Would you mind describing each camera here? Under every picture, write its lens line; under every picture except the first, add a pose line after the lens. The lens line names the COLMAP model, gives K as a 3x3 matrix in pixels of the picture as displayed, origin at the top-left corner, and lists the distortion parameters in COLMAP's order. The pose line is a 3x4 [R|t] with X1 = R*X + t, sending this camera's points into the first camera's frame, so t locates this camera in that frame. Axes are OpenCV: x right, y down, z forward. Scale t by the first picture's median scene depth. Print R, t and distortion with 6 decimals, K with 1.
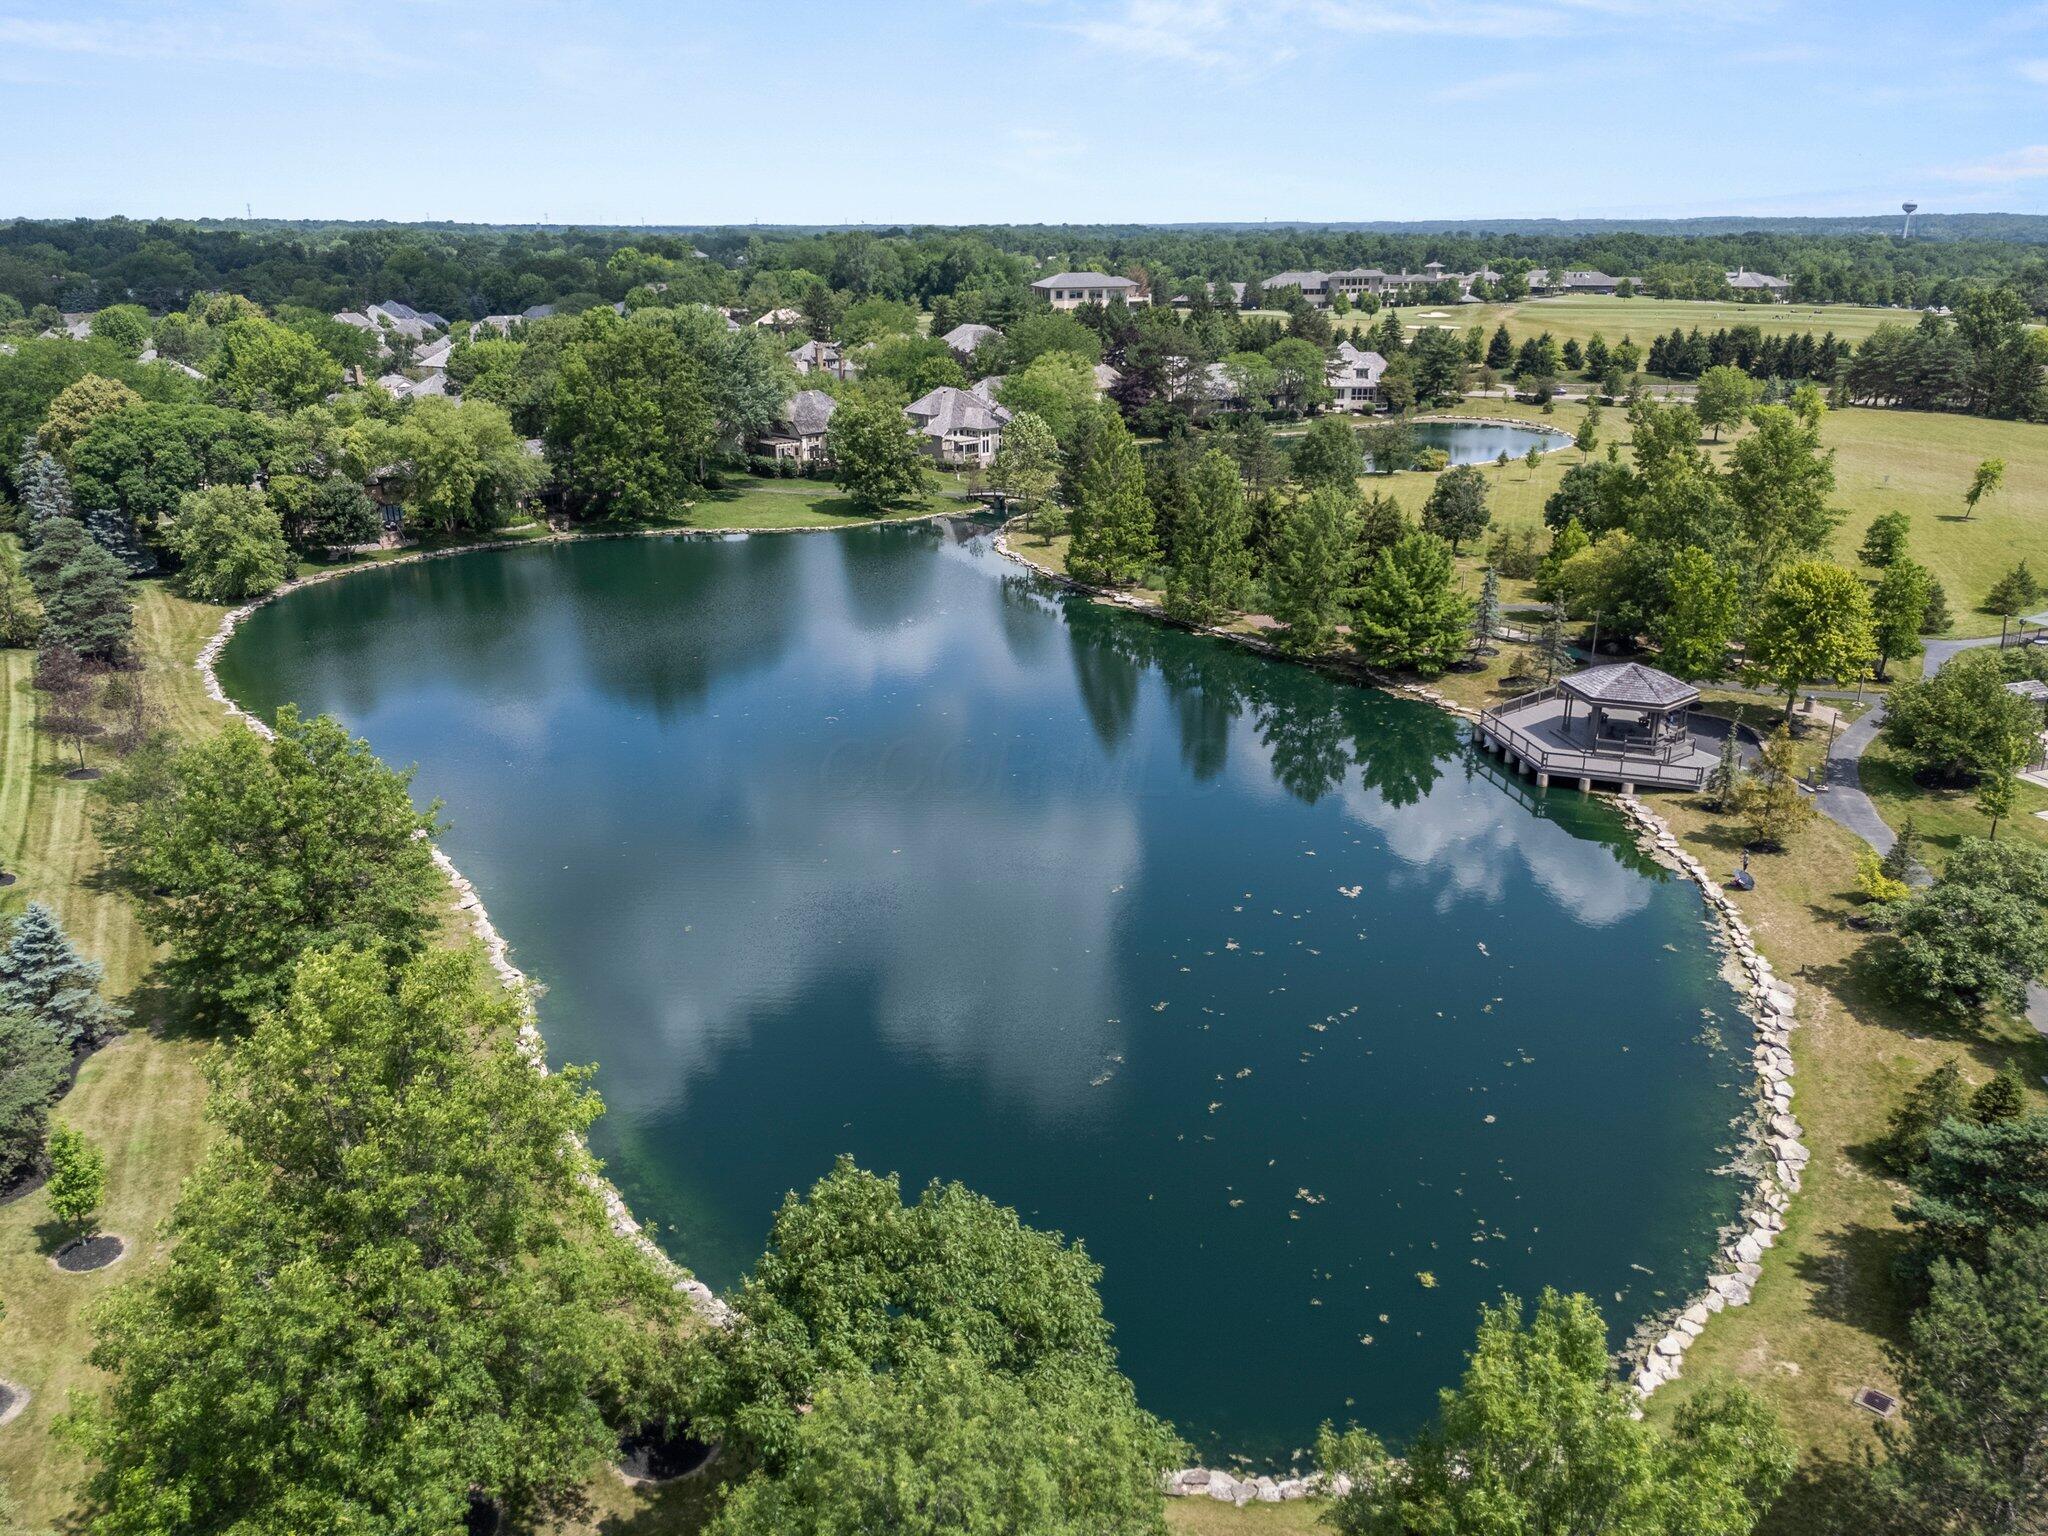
lens RADIAL K [[1491.8, 0, 1024.0], [0, 1491.8, 768.0], [0, 0, 1]] dist [0.069740, -0.064976]
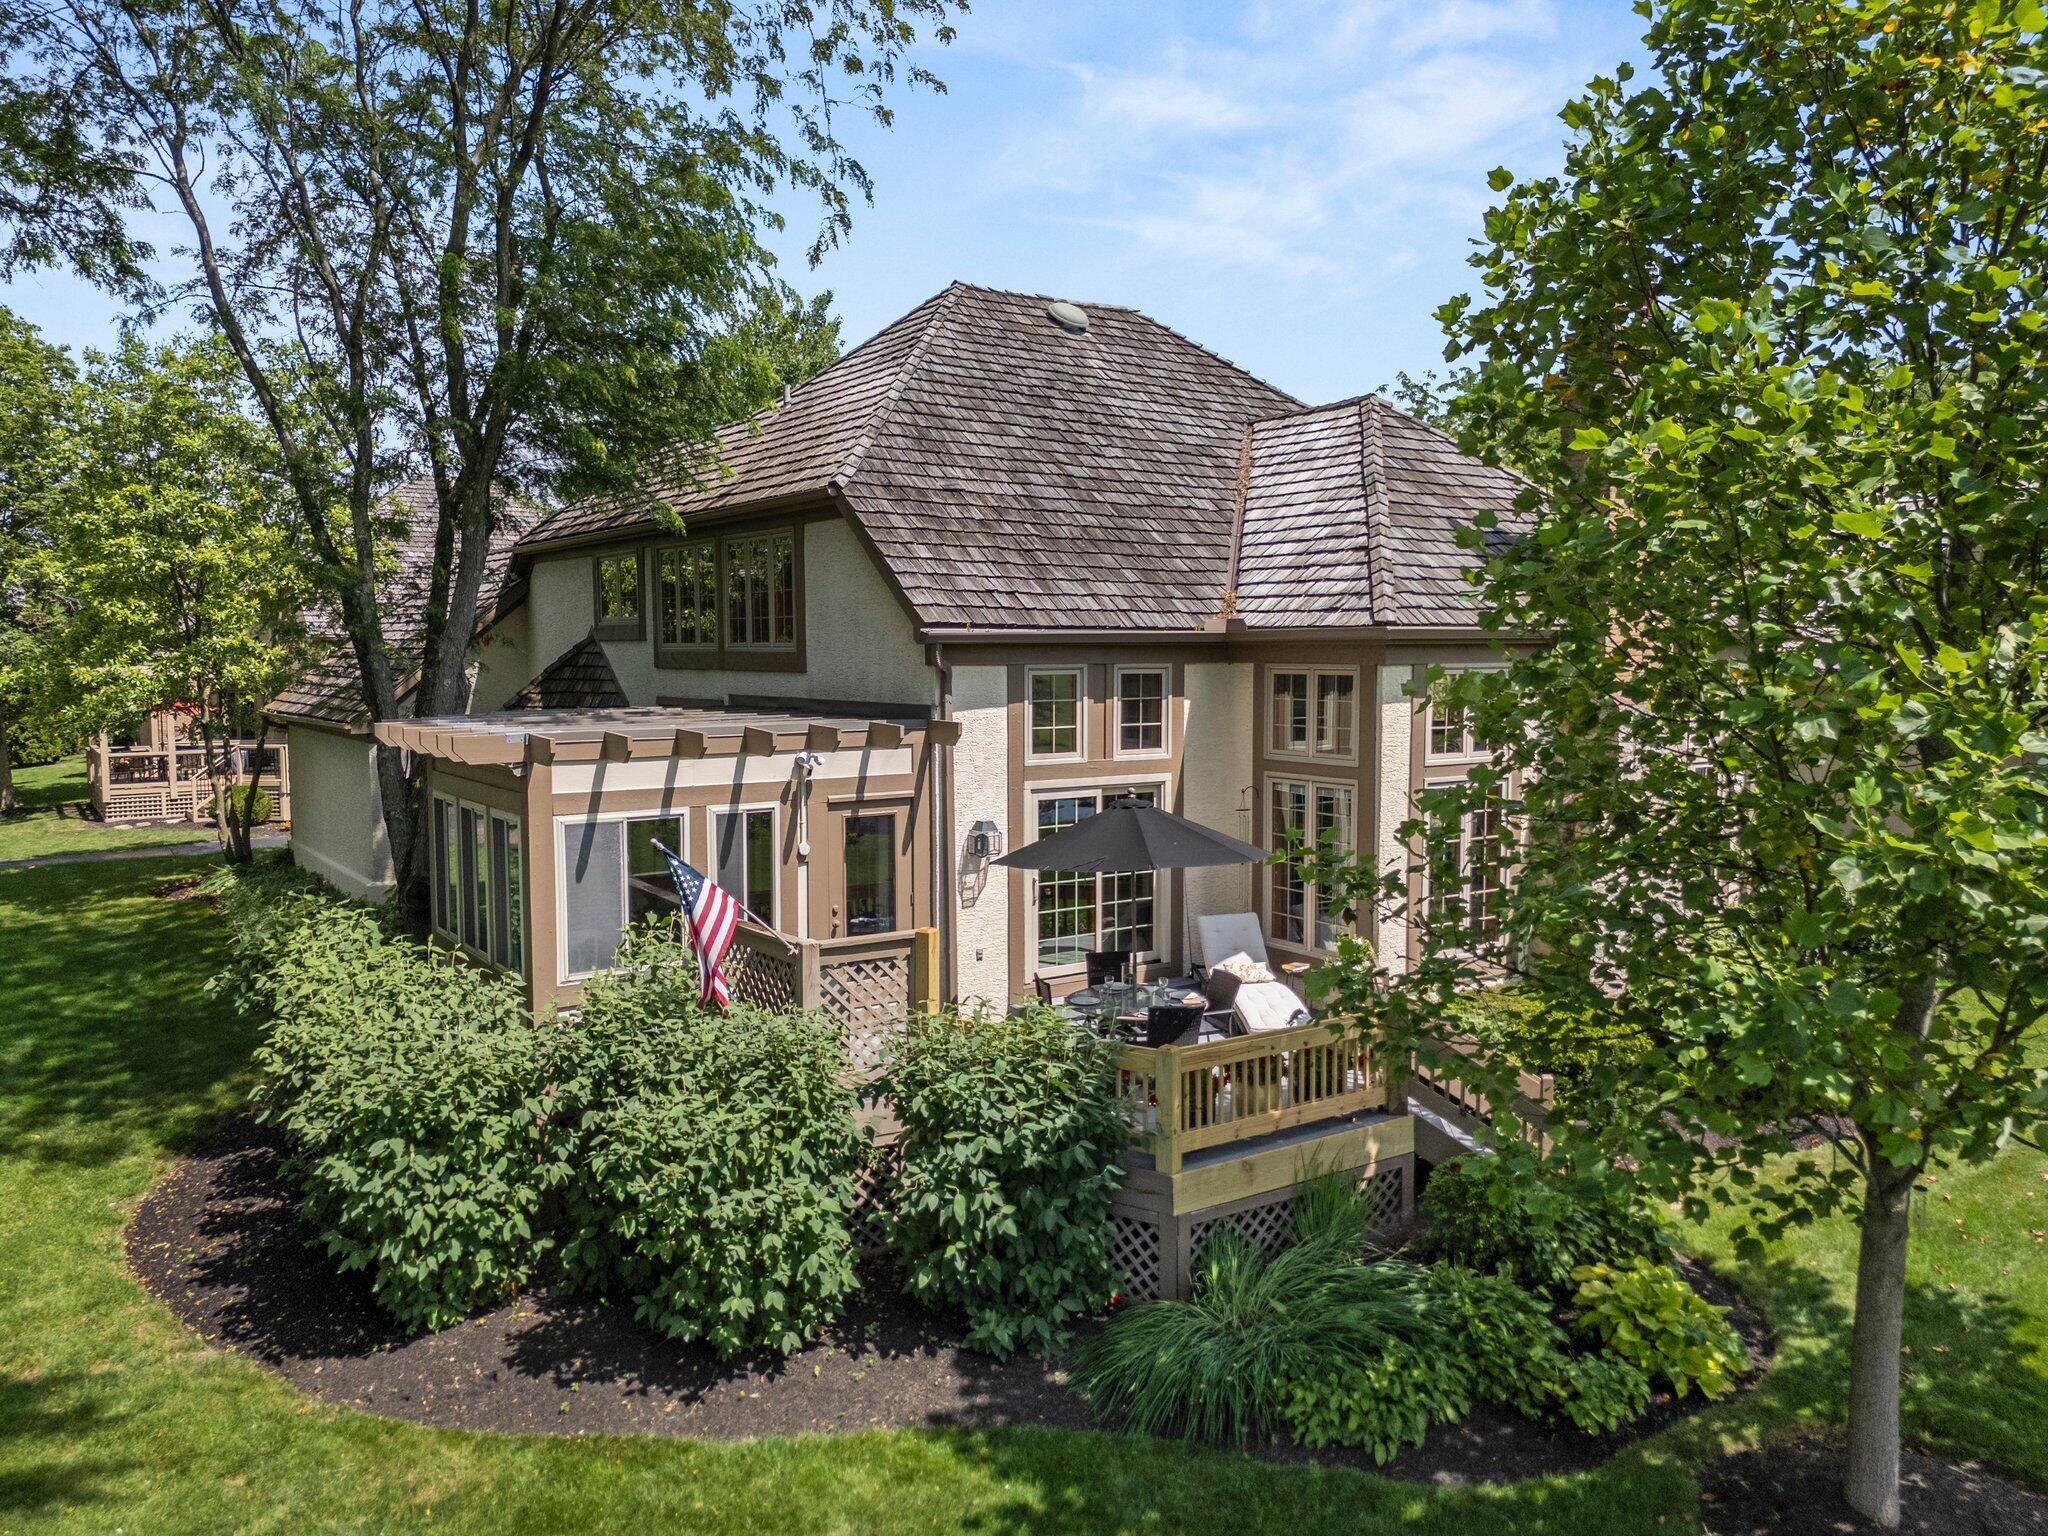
lens RADIAL K [[1491.8, 0, 1024.0], [0, 1491.8, 768.0], [0, 0, 1]] dist [0.069740, -0.064976]
pose [[0.994249, 0.020279, -0.105160, -0.116606], [-0.047864, 0.962528, -0.266925, -0.168255], [0.095807, 0.270423, 0.957963, 0.794126]]
